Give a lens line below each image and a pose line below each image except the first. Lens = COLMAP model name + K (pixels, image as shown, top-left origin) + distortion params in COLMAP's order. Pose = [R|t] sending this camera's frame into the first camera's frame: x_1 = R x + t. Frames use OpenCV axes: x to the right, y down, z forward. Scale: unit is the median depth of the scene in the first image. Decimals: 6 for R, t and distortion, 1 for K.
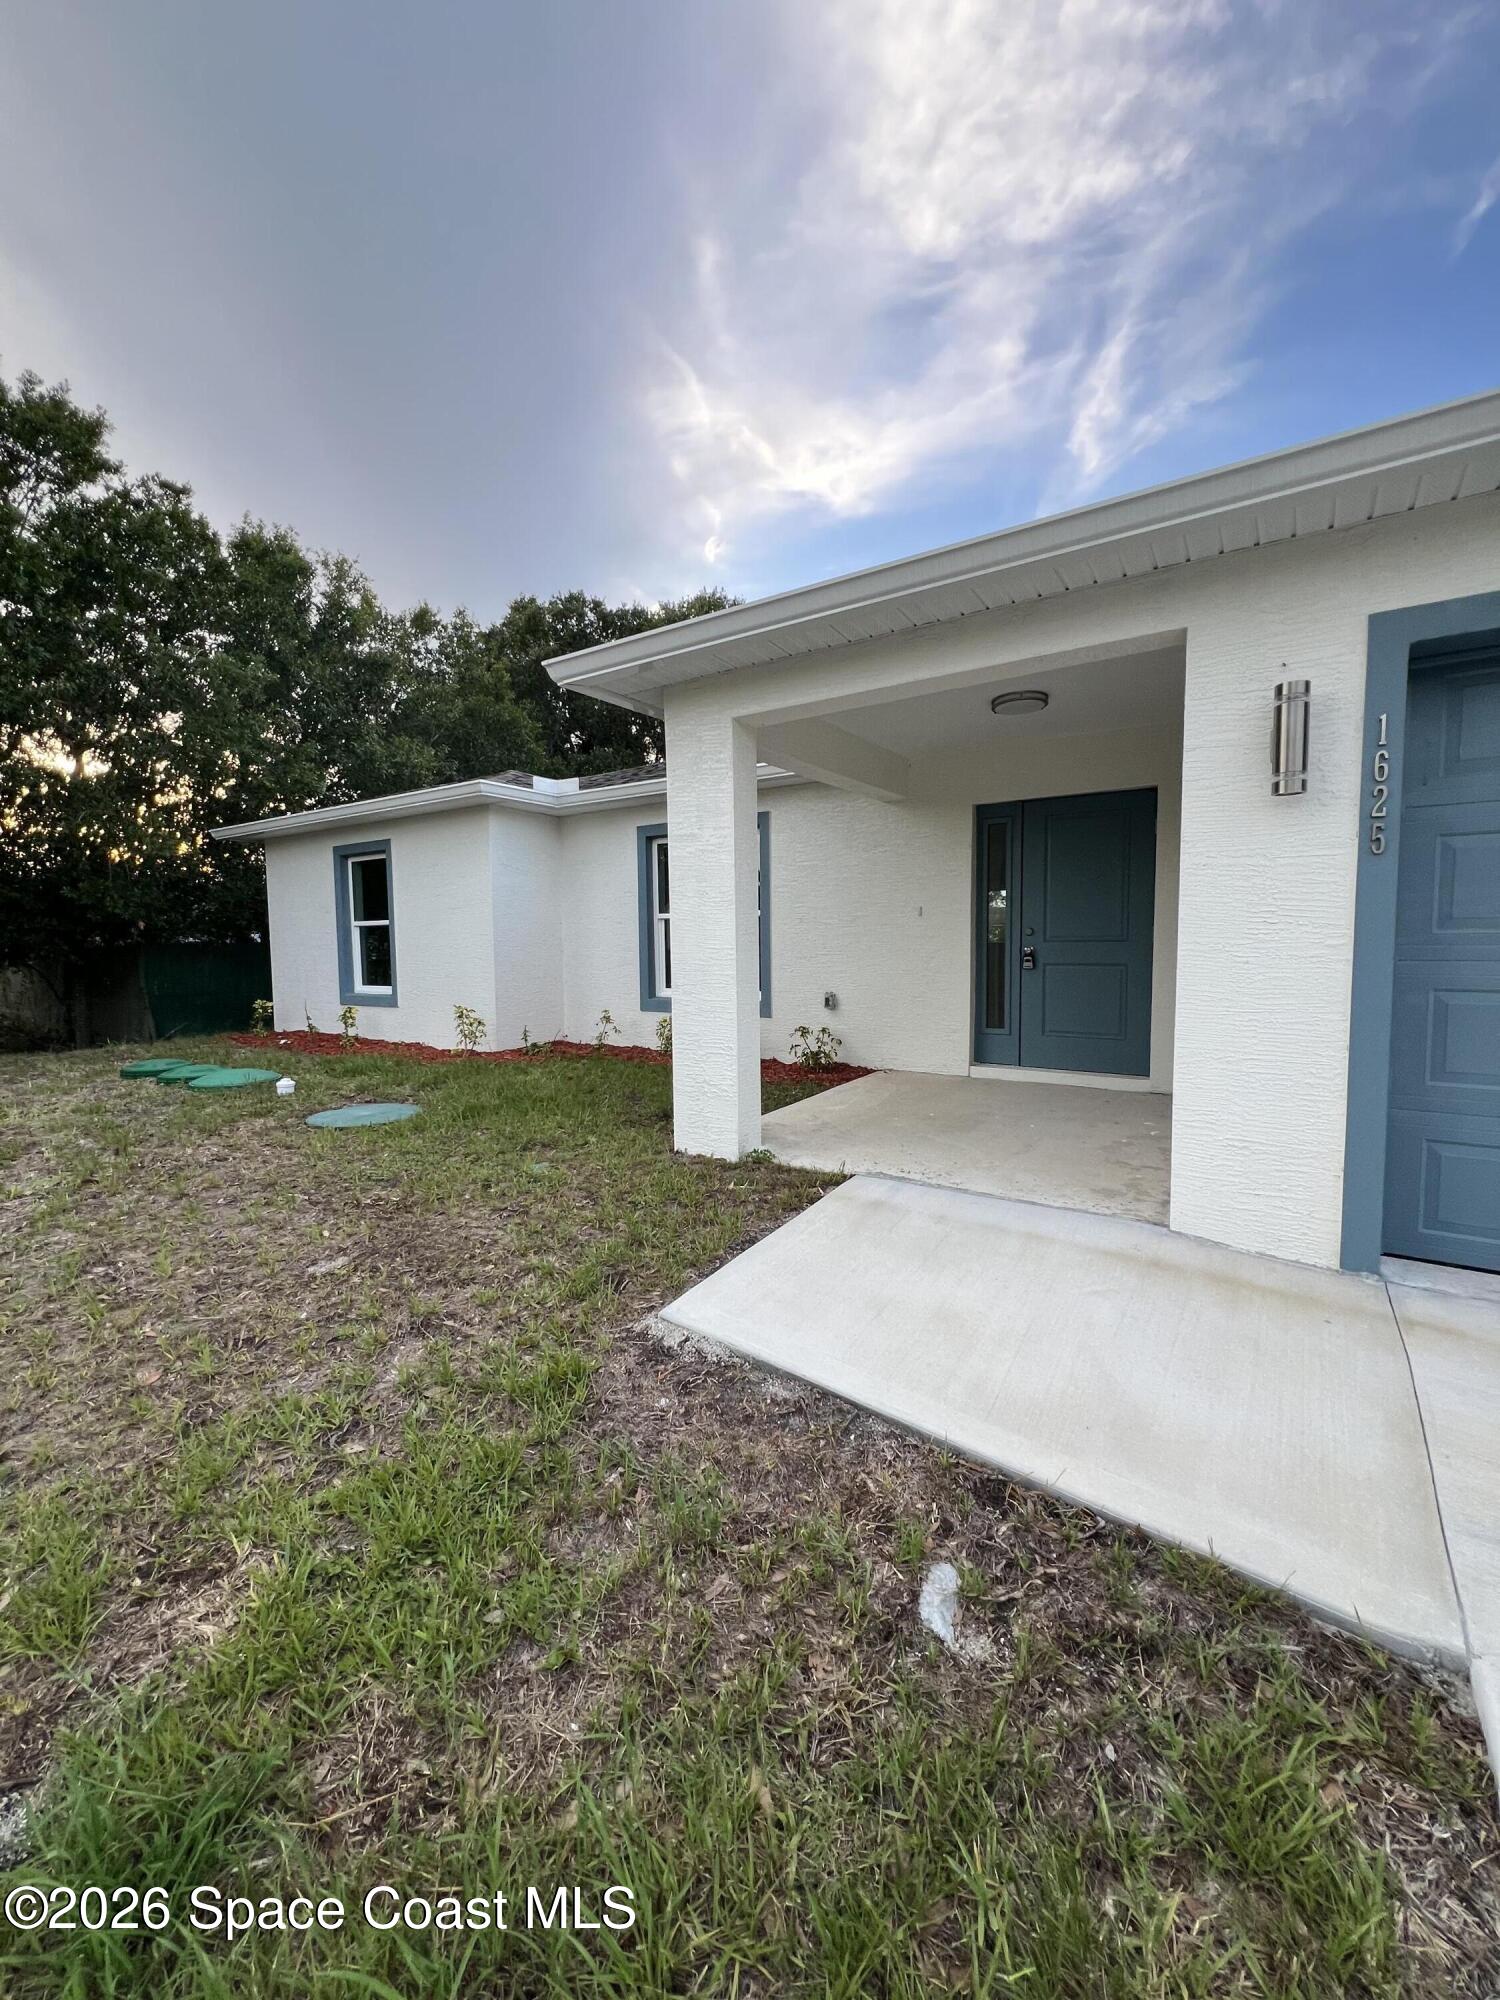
lens RADIAL K [[797.5, 0, 743.3], [0, 797.5, 992.1], [0, 0, 1]] dist [-0.001928, -0.000420]
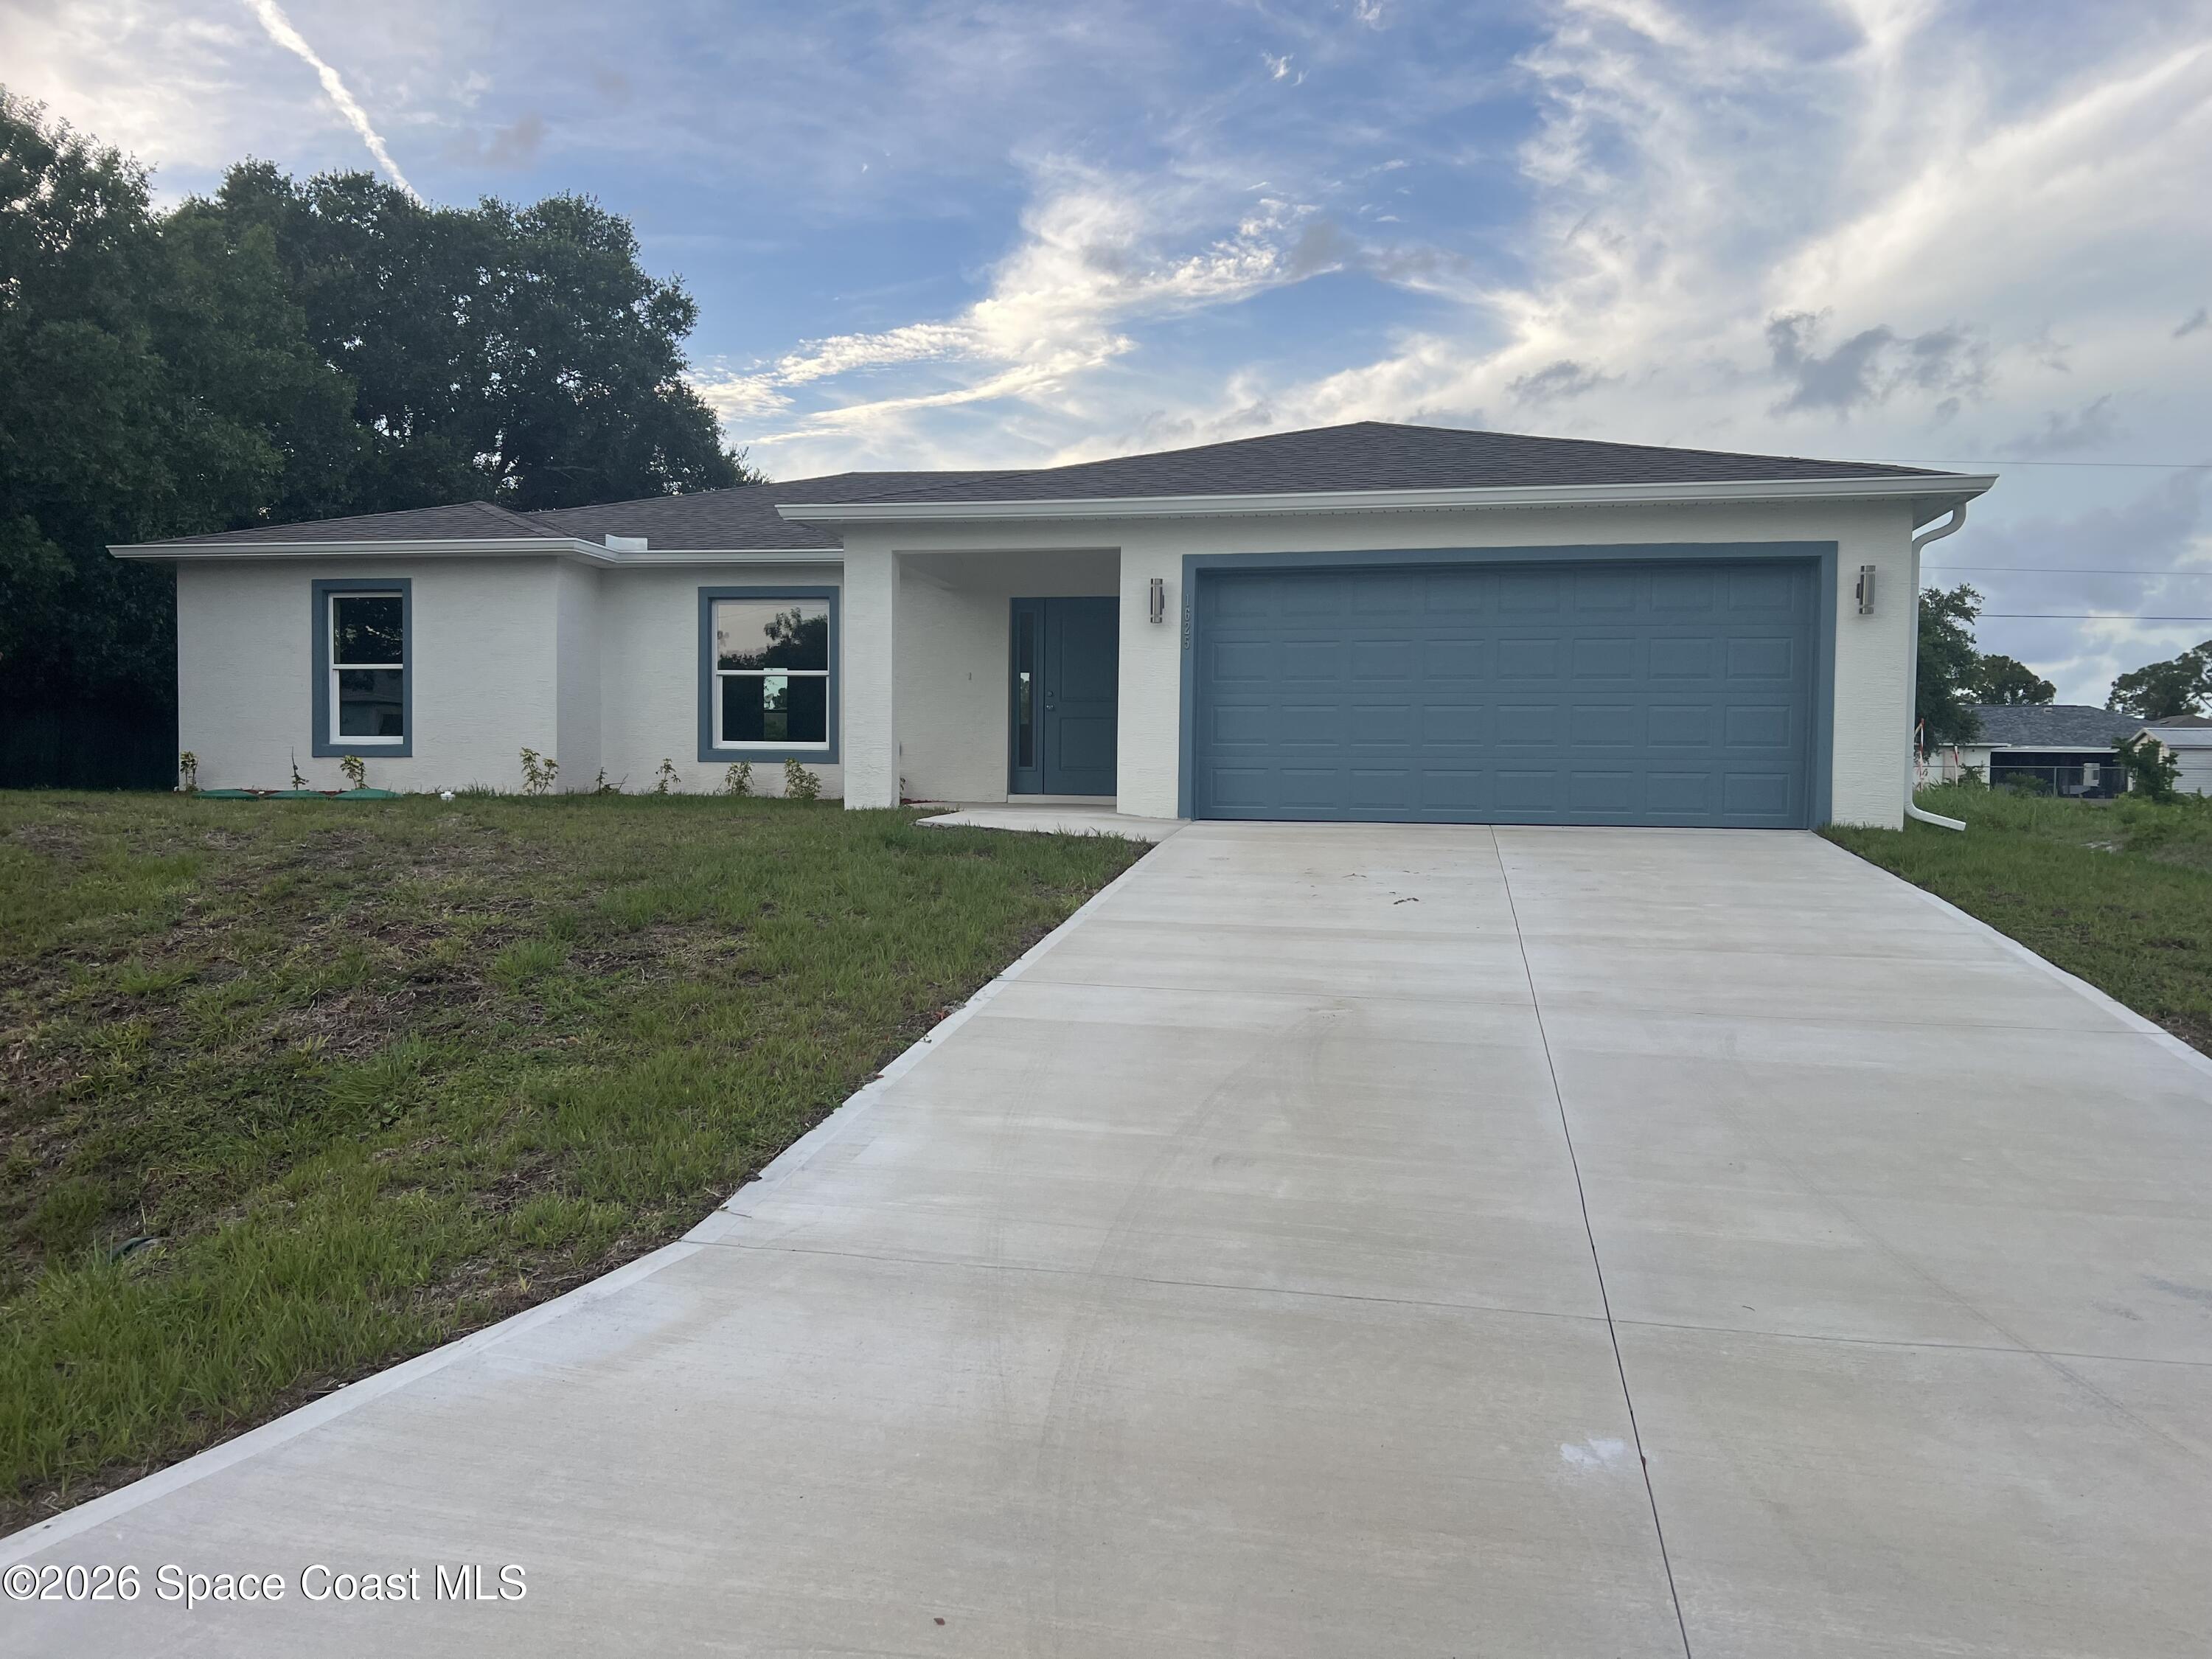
lens RADIAL K [[1672.9, 0, 1105.4], [0, 1672.9, 833.4], [0, 0, 1]] dist [-0.016918, -0.003852]
pose [[0.922945, 0.016672, 0.384572, -0.480422], [-0.002205, 0.999274, -0.038028, 0.200761], [-0.384927, 0.034250, 0.922311, -1.236903]]
